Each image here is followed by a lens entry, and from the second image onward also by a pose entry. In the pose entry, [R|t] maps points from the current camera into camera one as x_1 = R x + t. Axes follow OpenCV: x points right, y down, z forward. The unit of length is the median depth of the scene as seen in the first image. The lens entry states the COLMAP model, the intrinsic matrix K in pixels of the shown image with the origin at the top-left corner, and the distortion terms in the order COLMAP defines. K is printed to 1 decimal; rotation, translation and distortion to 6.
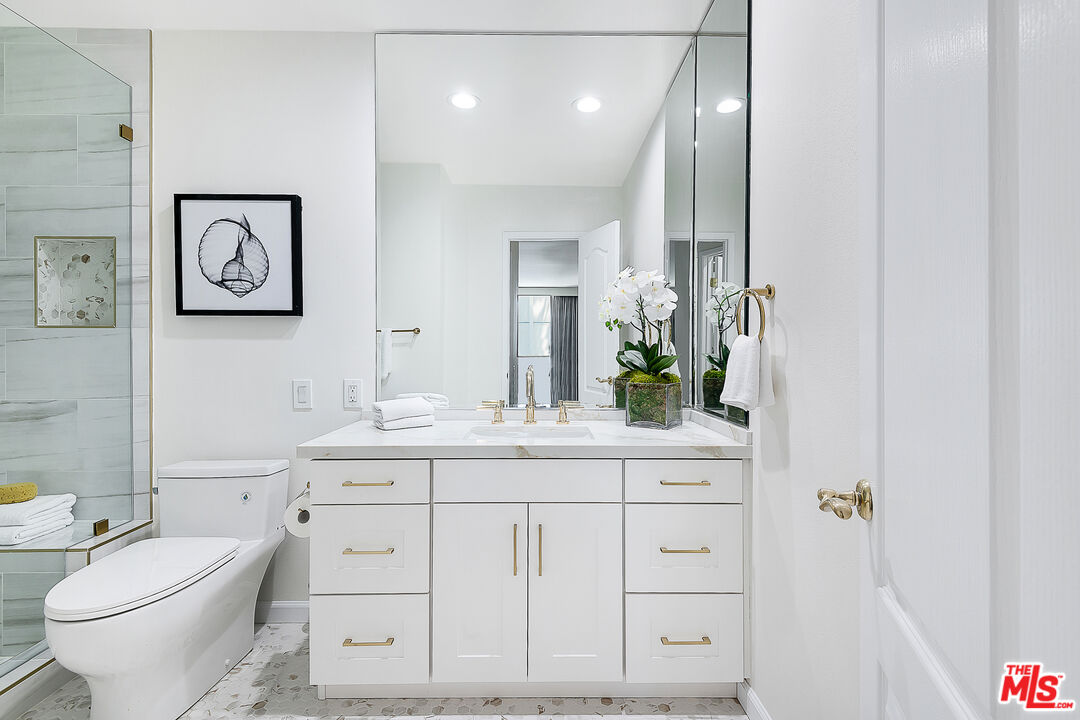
lens RADIAL K [[496.6, 0, 538.0], [0, 496.6, 358.8], [0, 0, 1]] dist [0.039291, -0.022177]
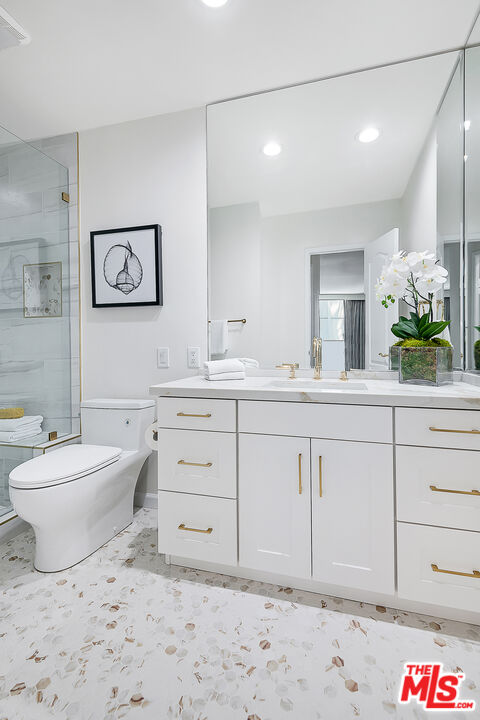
lens RADIAL K [[331.1, 0, 242.2], [0, 331.1, 351.4], [0, 0, 1]] dist [0.039291, -0.022177]
pose [[0.957814, -0.005161, -0.287343, 0.046445], [0.003942, 0.999981, -0.004819, 0.061285], [0.287363, 0.003483, 0.957815, 0.119301]]
